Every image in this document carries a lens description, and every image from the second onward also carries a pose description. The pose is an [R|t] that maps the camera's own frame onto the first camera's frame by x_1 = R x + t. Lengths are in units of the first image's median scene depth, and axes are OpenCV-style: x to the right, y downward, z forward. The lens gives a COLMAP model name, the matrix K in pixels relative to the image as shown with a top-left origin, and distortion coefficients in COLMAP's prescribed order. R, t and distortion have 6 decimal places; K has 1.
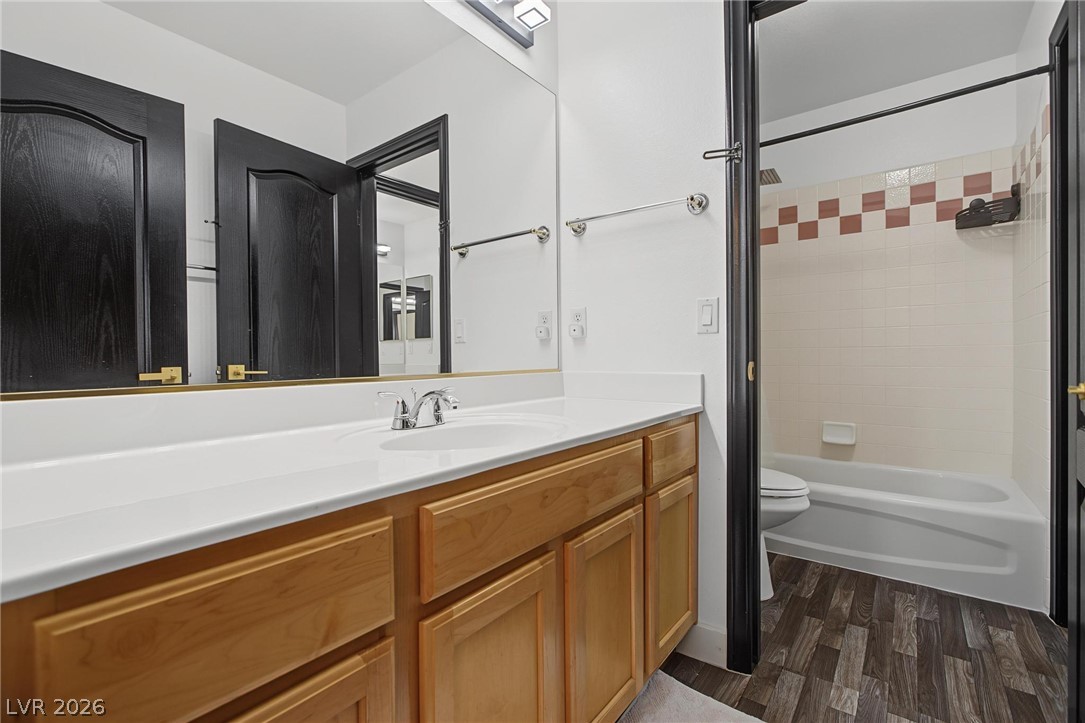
lens RADIAL K [[483.0, 0, 542.5], [0, 483.0, 361.5], [0, 0, 1]] dist [0.000459, -0.003602]
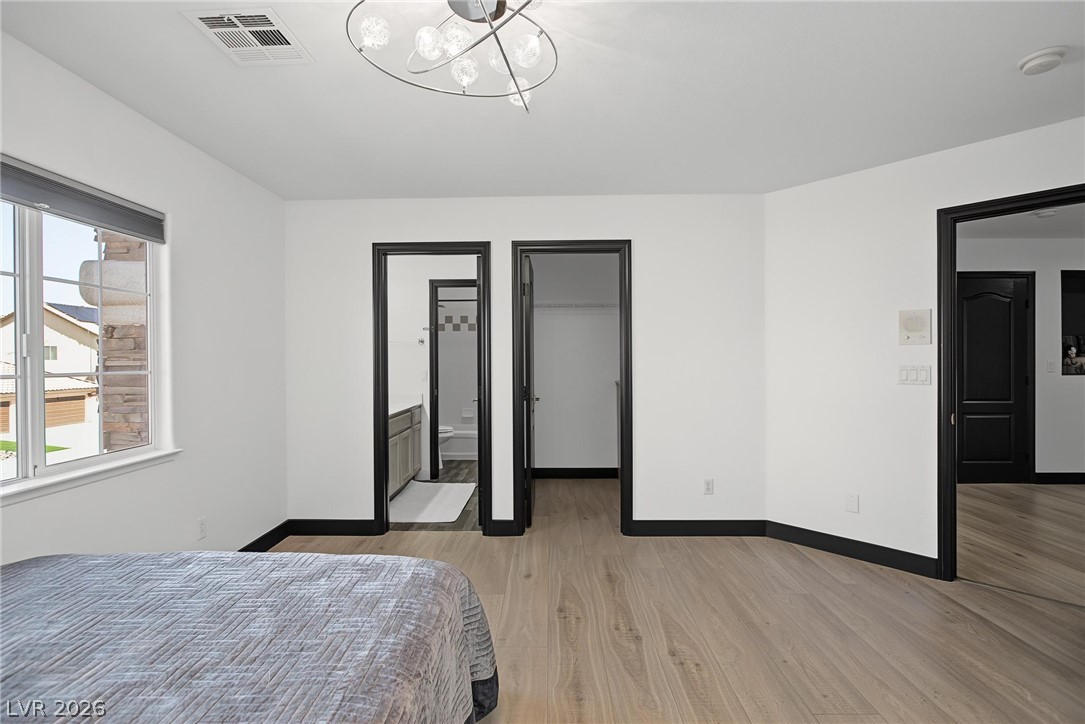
lens RADIAL K [[491.9, 0, 542.5], [0, 491.9, 362.0], [0, 0, 1]] dist [-0.000688, 0.000082]
pose [[0.803927, -0.003862, 0.594715, -0.808965], [0.003718, 0.999992, 0.001467, -0.152663], [-0.594716, 0.001032, 0.803935, -1.759661]]
